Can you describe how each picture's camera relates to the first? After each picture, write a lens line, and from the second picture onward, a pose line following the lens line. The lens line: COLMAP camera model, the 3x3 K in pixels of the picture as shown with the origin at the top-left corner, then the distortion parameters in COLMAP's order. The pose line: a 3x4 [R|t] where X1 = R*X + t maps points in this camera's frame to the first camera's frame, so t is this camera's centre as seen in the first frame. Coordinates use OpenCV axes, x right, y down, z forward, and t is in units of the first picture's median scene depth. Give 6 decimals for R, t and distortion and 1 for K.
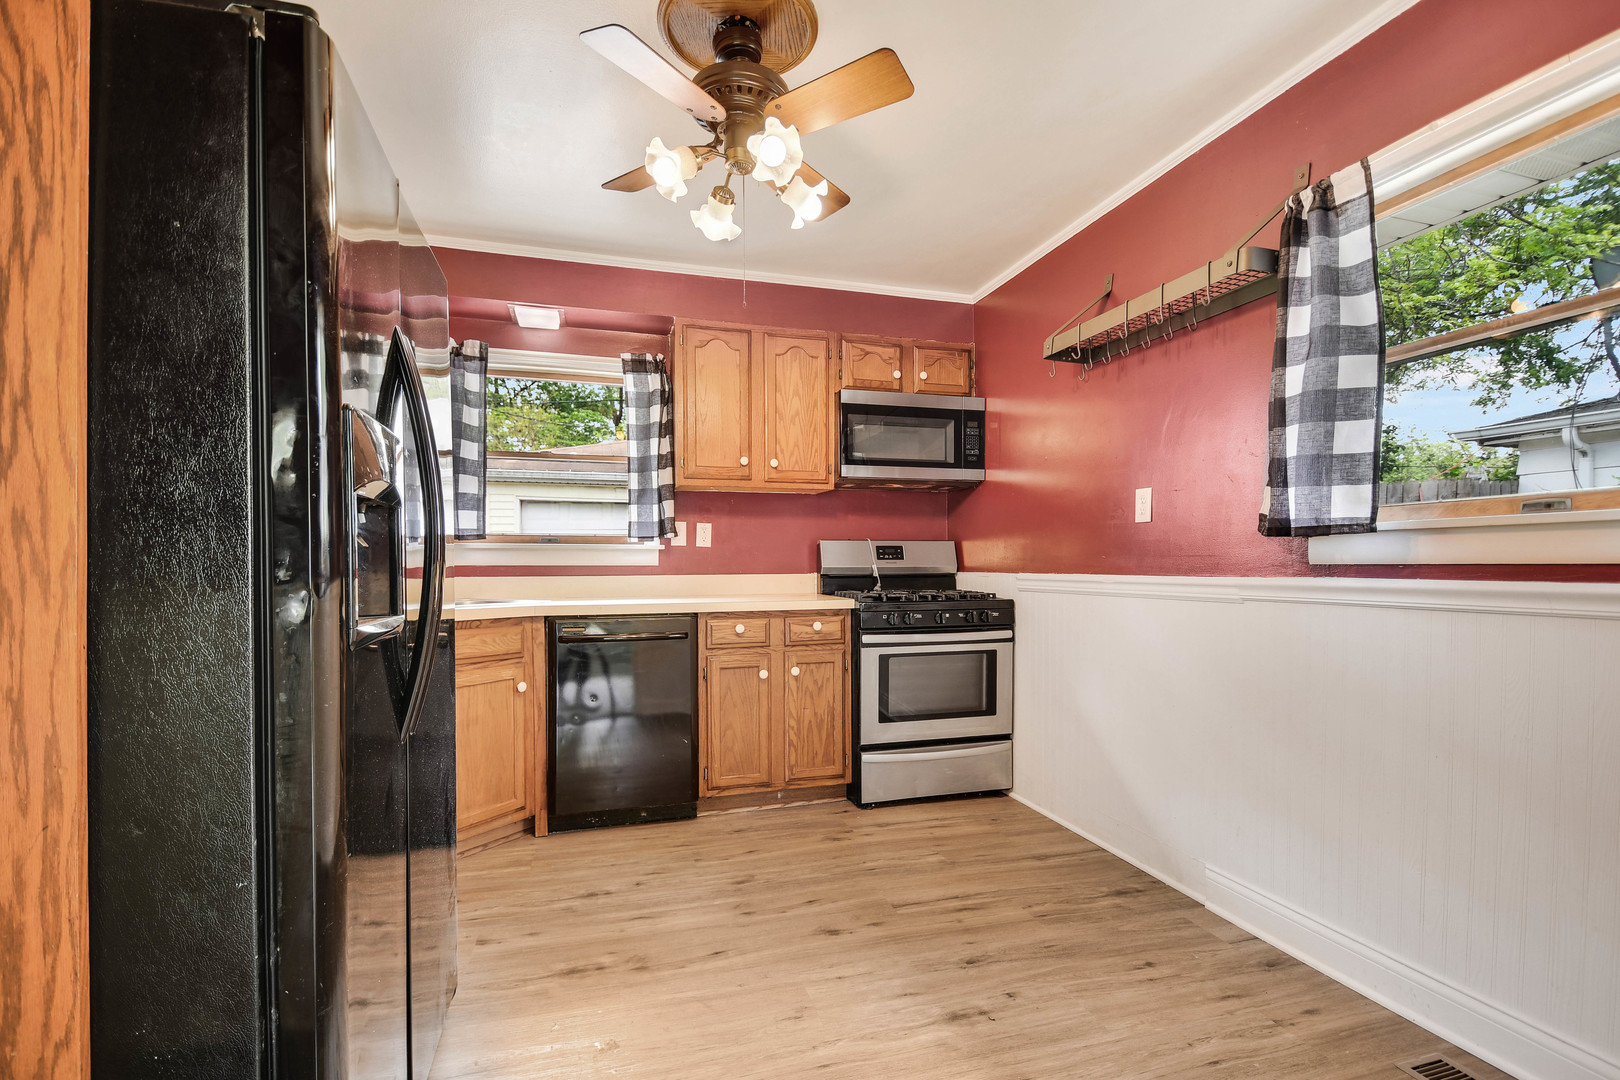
lens RADIAL K [[760.3, 0, 807.6], [0, 760.3, 595.4], [0, 0, 1]] dist [0.009691, -0.013290]
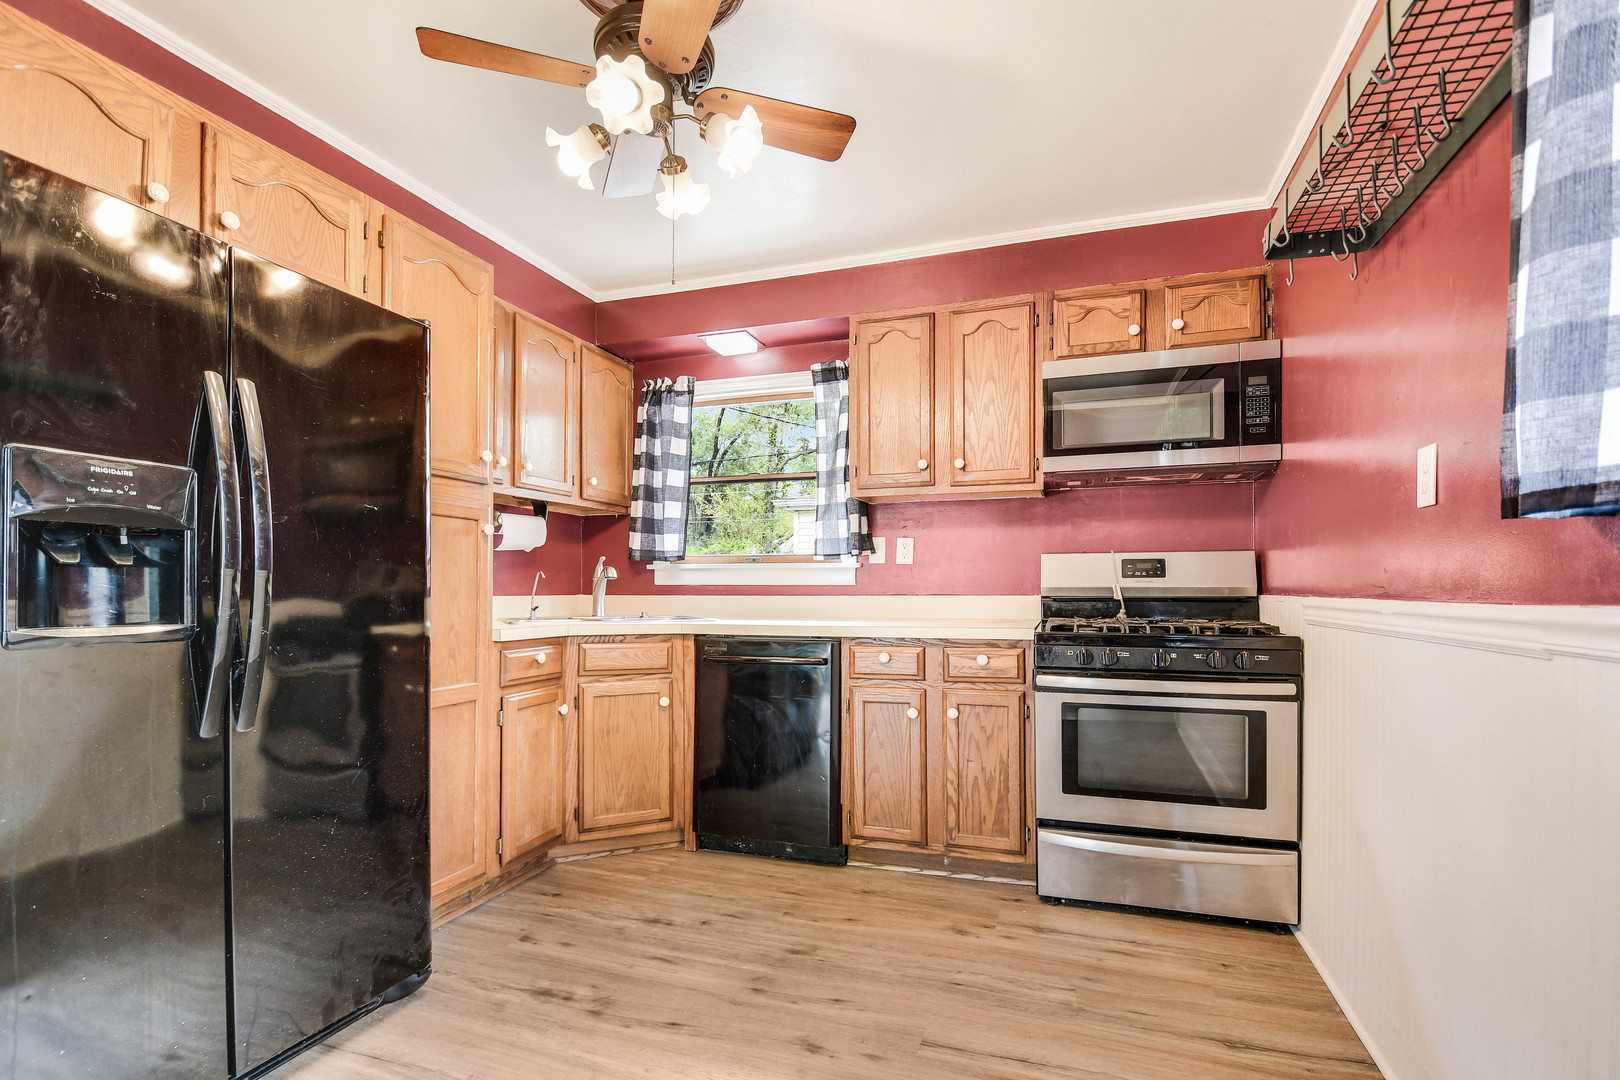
lens RADIAL K [[760.3, 0, 807.6], [0, 760.3, 595.4], [0, 0, 1]] dist [0.009691, -0.013290]
pose [[0.807939, 0.007735, -0.589215, 0.334410], [-0.024046, 0.999514, -0.019851, -0.007086], [0.588775, 0.030207, 0.807732, 0.235314]]
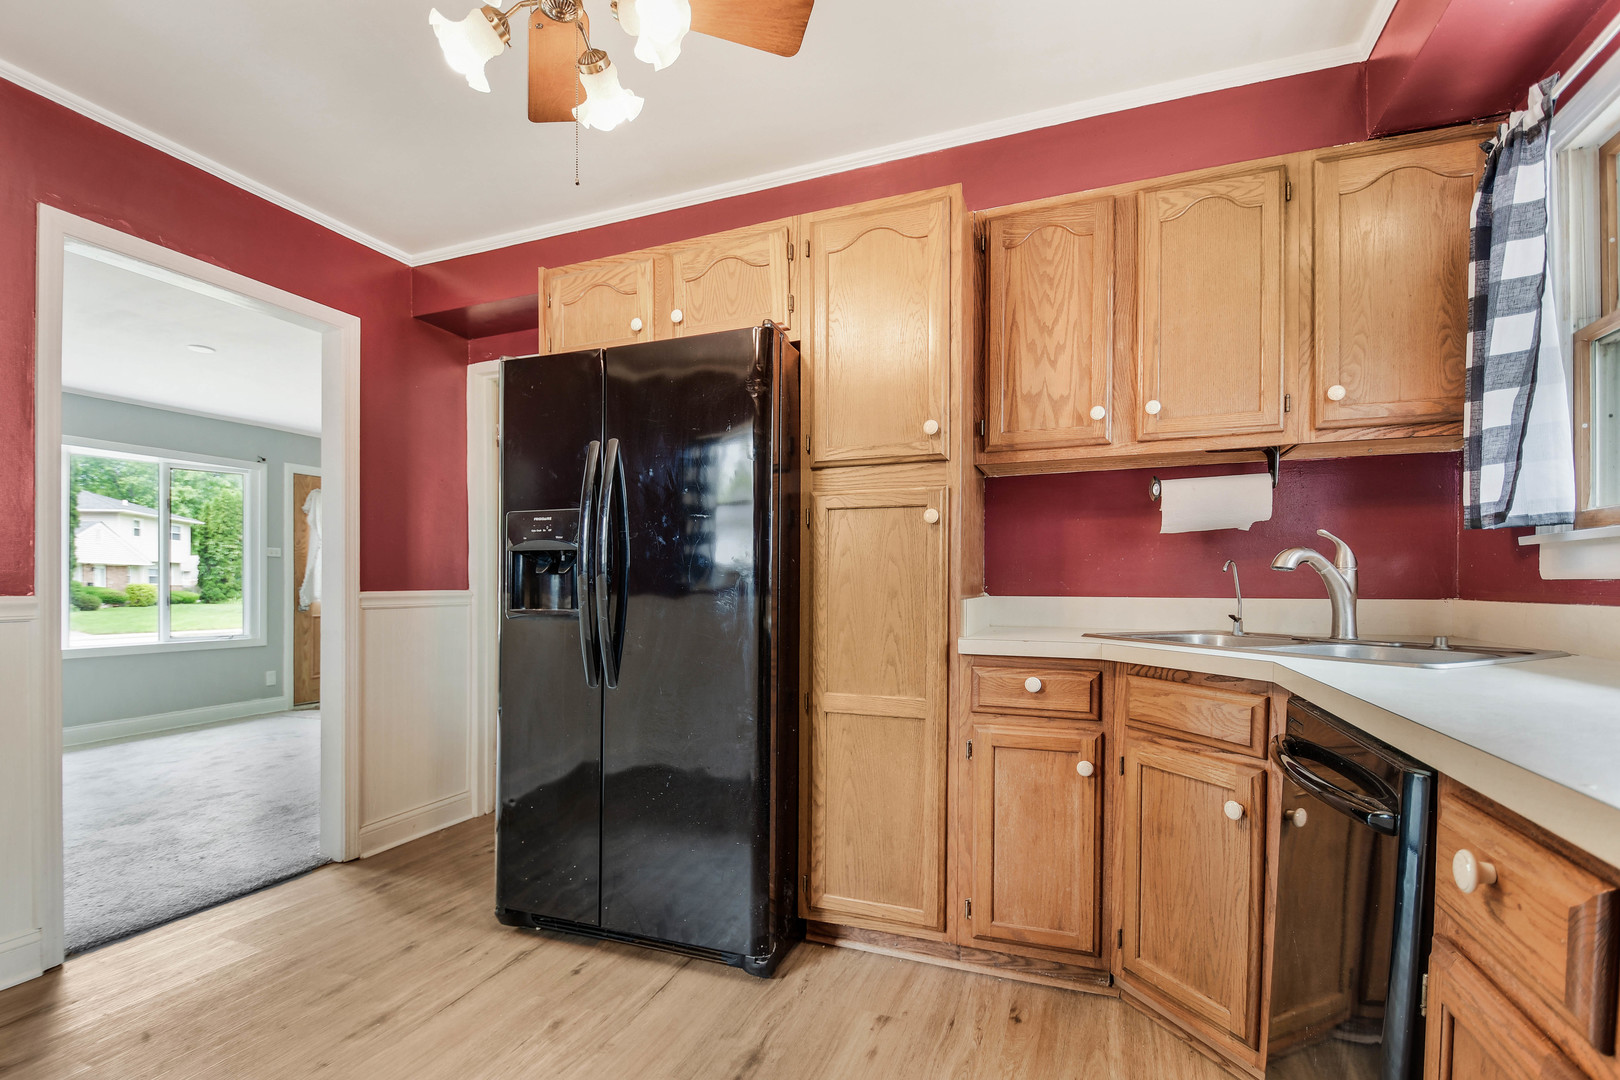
lens RADIAL K [[760.3, 0, 807.6], [0, 760.3, 595.4], [0, 0, 1]] dist [0.009691, -0.013290]
pose [[-0.629386, 0.018359, -0.776876, 0.186833], [-0.025875, 0.998671, 0.044563, -0.039095], [0.776662, 0.048149, -0.628075, 0.950698]]
